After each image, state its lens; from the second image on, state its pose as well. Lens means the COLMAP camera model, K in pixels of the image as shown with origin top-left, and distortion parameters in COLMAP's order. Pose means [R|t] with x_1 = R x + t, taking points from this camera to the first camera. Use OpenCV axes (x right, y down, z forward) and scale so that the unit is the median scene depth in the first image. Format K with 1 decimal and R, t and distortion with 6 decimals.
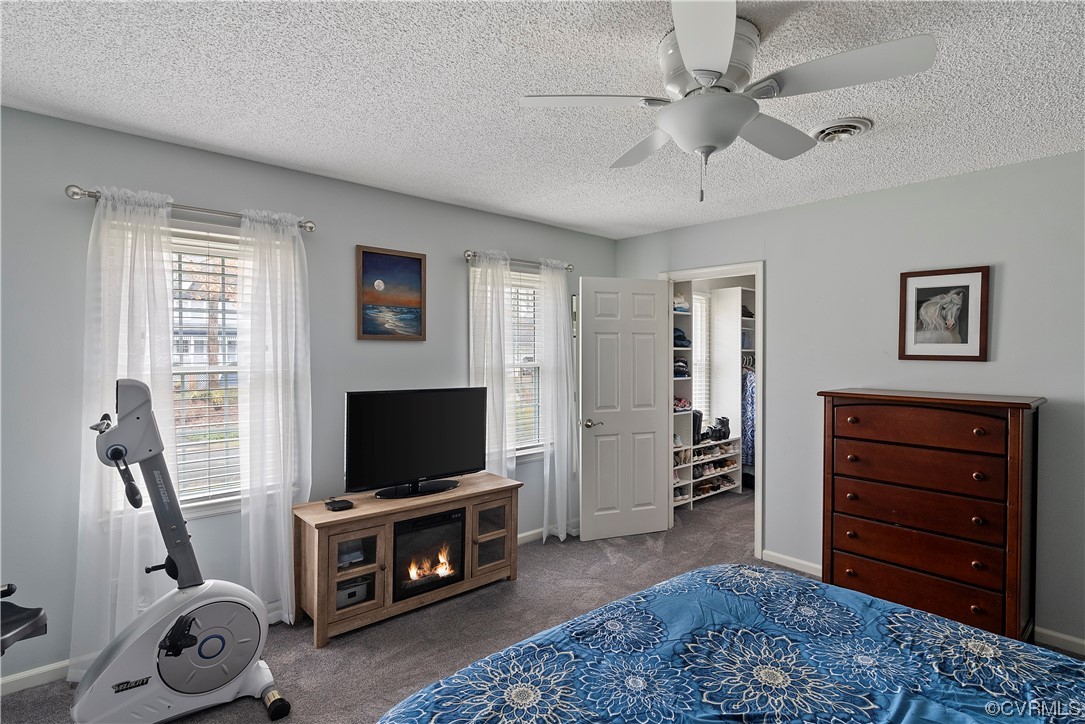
lens RADIAL K [[543.5, 0, 536.9], [0, 543.5, 358.0], [0, 0, 1]] dist [-0.010404, 0.004410]
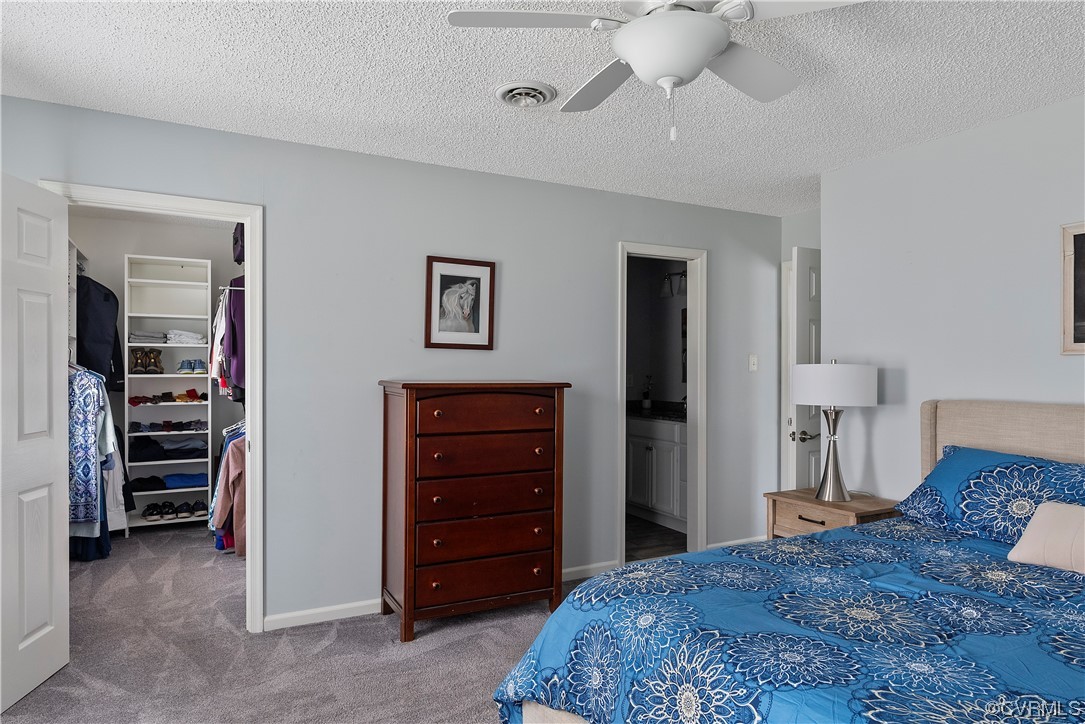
lens RADIAL K [[678.1, 0, 542.8], [0, 678.1, 369.5], [0, 0, 1]] dist [-0.001468, 0.000390]
pose [[0.218904, -0.008142, 0.975713, -0.439712], [0.002803, 0.999966, 0.007715, 0.032640], [-0.975742, 0.001046, 0.218919, 0.557418]]
